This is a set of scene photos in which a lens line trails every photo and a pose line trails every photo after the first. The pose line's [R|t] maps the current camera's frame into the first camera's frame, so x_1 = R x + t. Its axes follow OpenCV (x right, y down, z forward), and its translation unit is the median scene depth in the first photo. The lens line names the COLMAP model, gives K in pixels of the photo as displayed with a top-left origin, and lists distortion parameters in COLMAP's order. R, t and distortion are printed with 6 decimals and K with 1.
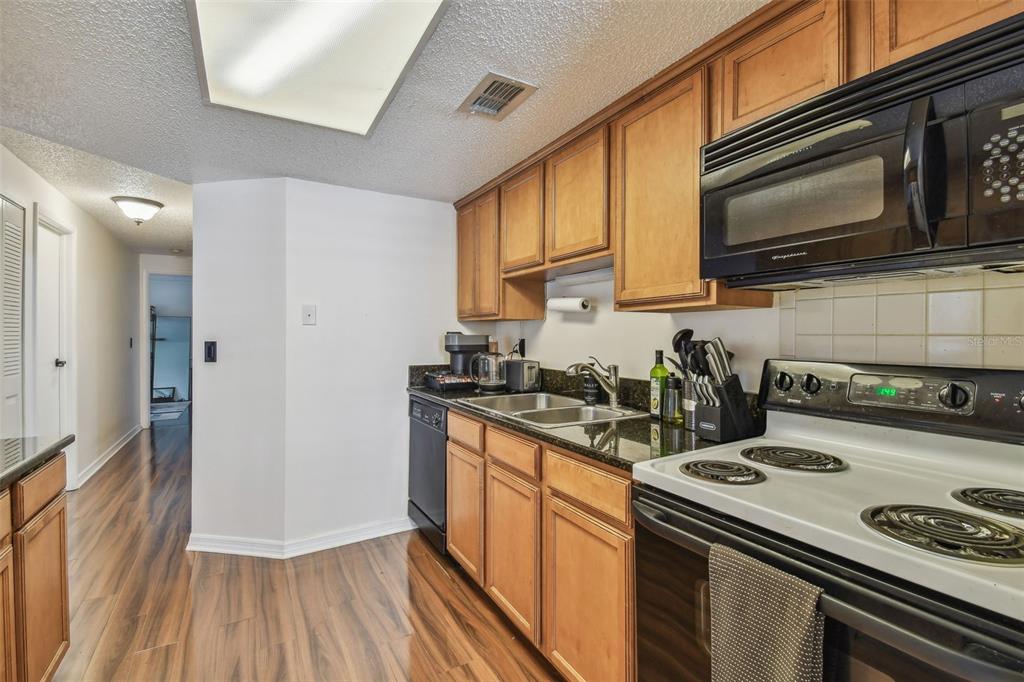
lens RADIAL K [[467.7, 0, 518.6], [0, 467.7, 331.7], [0, 0, 1]] dist [0.027121, -0.012502]
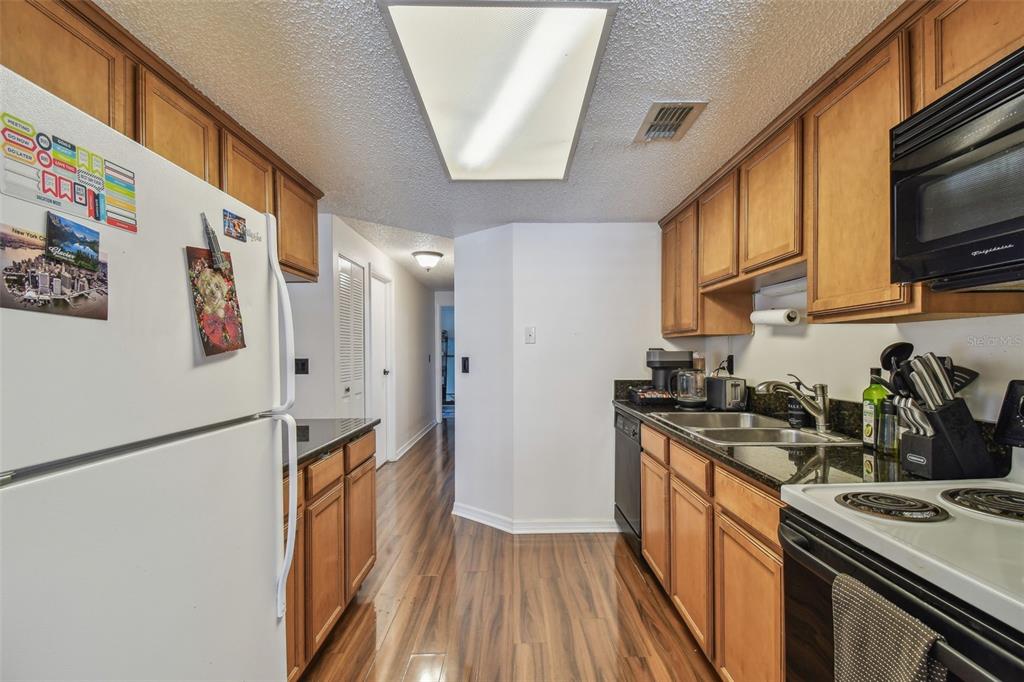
lens RADIAL K [[467.7, 0, 513.2], [0, 467.7, 351.1], [0, 0, 1]] dist [0.027121, -0.012502]
pose [[0.862785, -0.005728, -0.505538, 0.163952], [0.008681, 0.999956, 0.003485, 0.000562], [0.505496, -0.007395, 0.862797, -0.065930]]
